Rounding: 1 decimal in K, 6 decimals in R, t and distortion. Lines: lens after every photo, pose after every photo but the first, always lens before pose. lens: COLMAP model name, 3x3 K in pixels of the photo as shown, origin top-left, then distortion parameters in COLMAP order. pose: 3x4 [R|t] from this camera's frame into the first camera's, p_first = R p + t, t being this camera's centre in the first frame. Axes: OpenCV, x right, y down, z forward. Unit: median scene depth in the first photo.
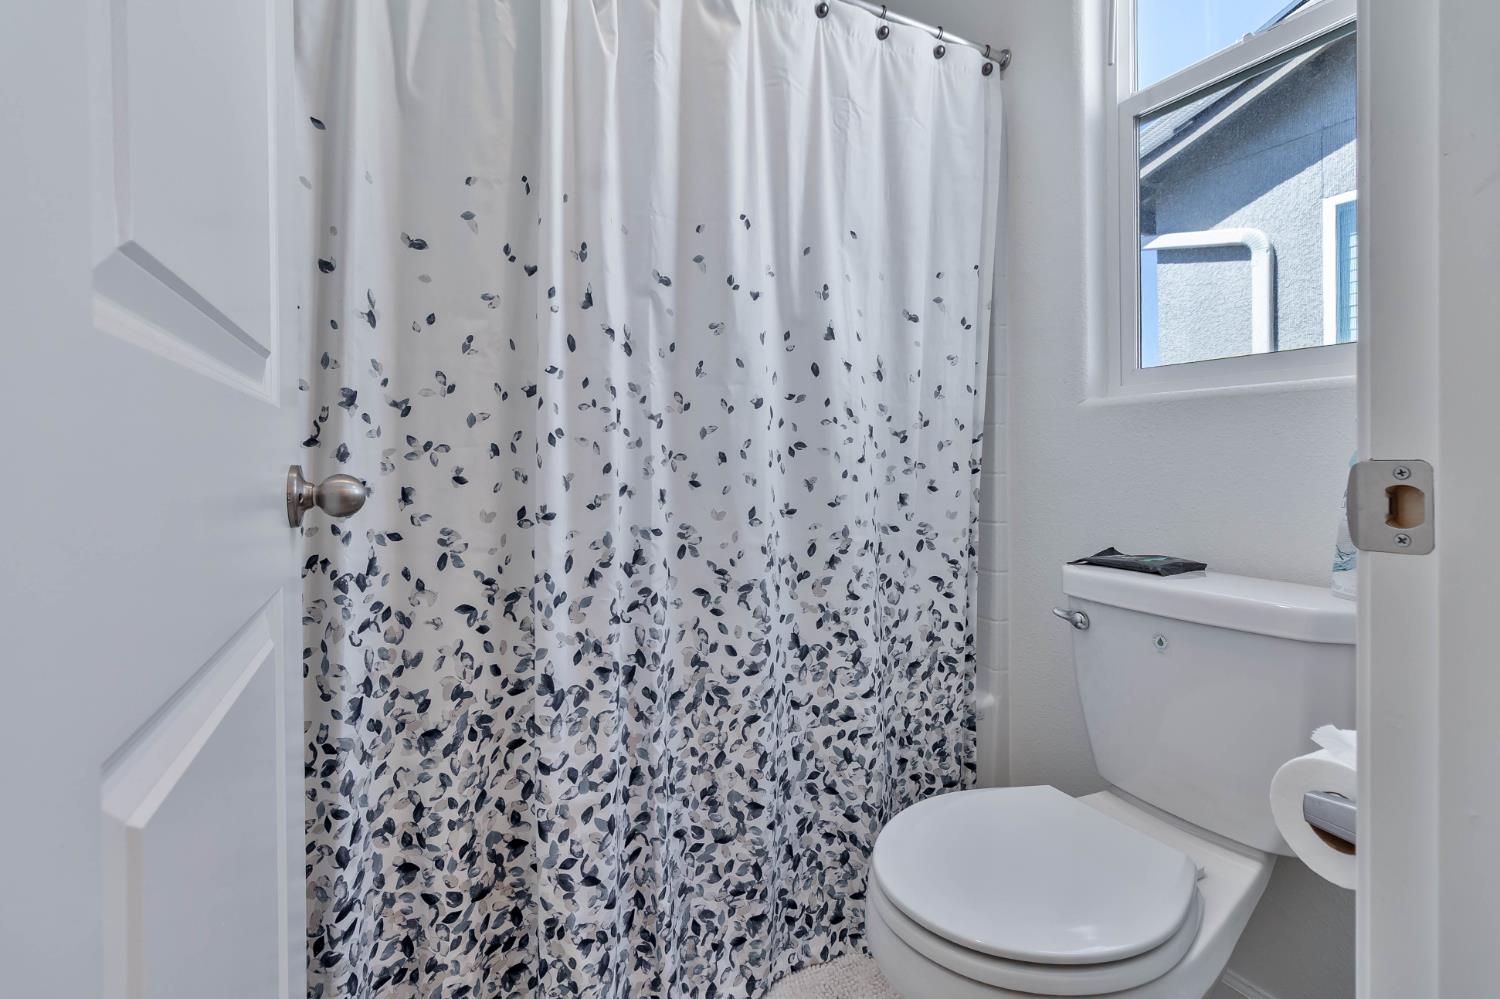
lens RADIAL K [[694.1, 0, 750.5], [0, 694.1, 468.4], [0, 0, 1]] dist [-0.000064, 0.000696]
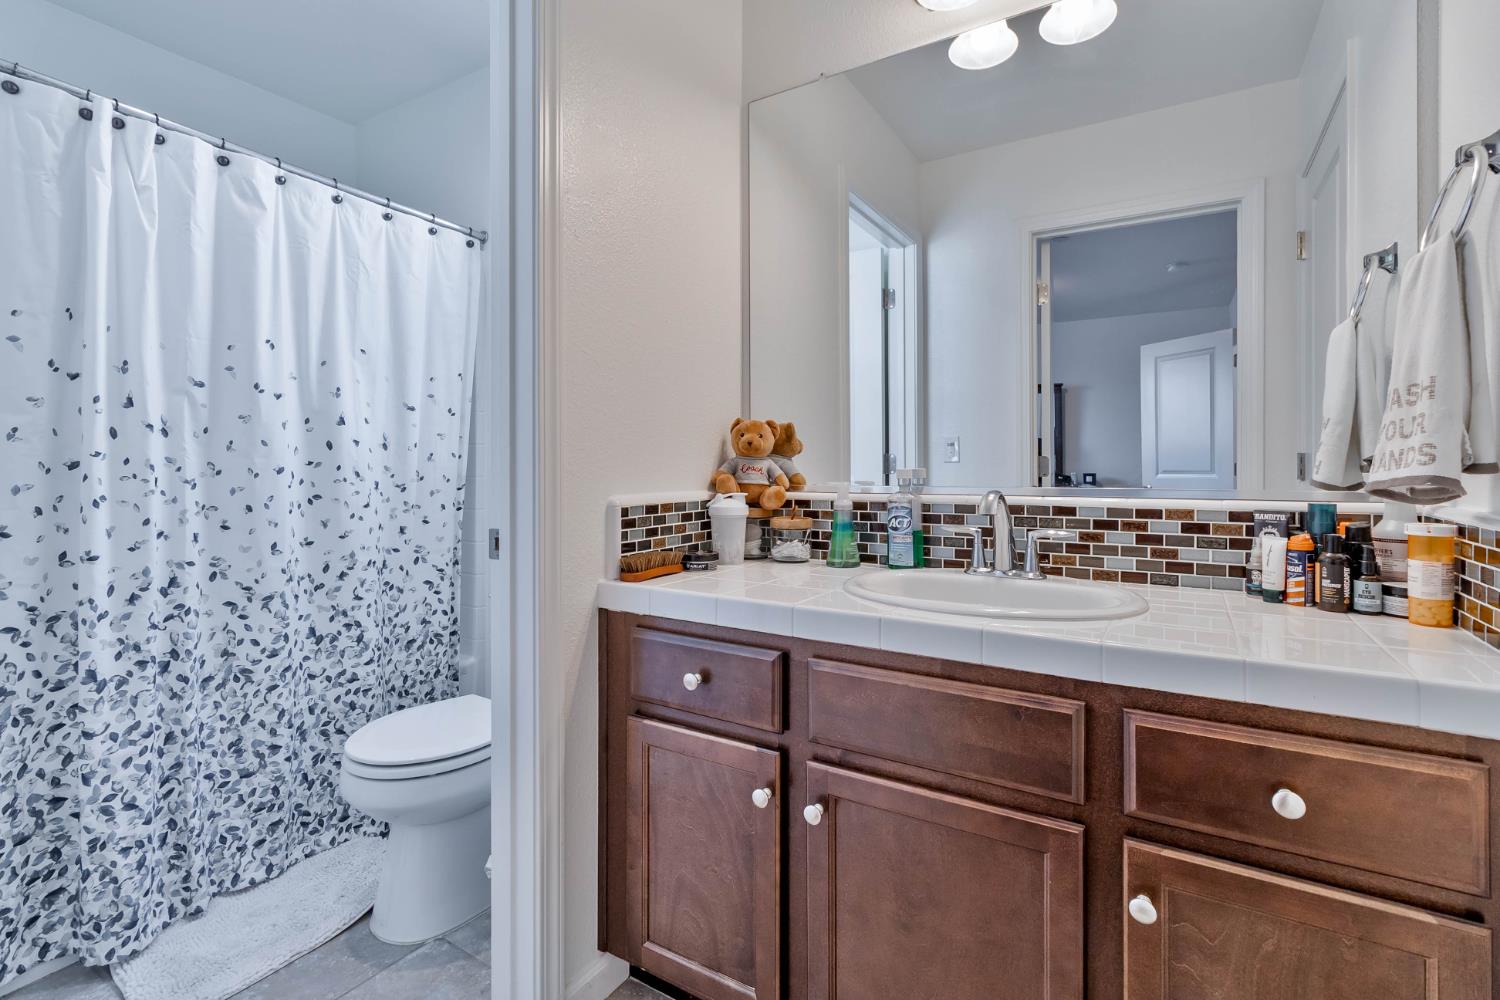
lens RADIAL K [[694.1, 0, 750.5], [0, 694.1, 468.9], [0, 0, 1]] dist [-0.000064, 0.000696]
pose [[0.858224, 0.004928, 0.513252, 0.113646], [0.000859, 0.999939, -0.011038, -0.082100], [-0.513275, 0.009914, 0.858167, -0.774815]]
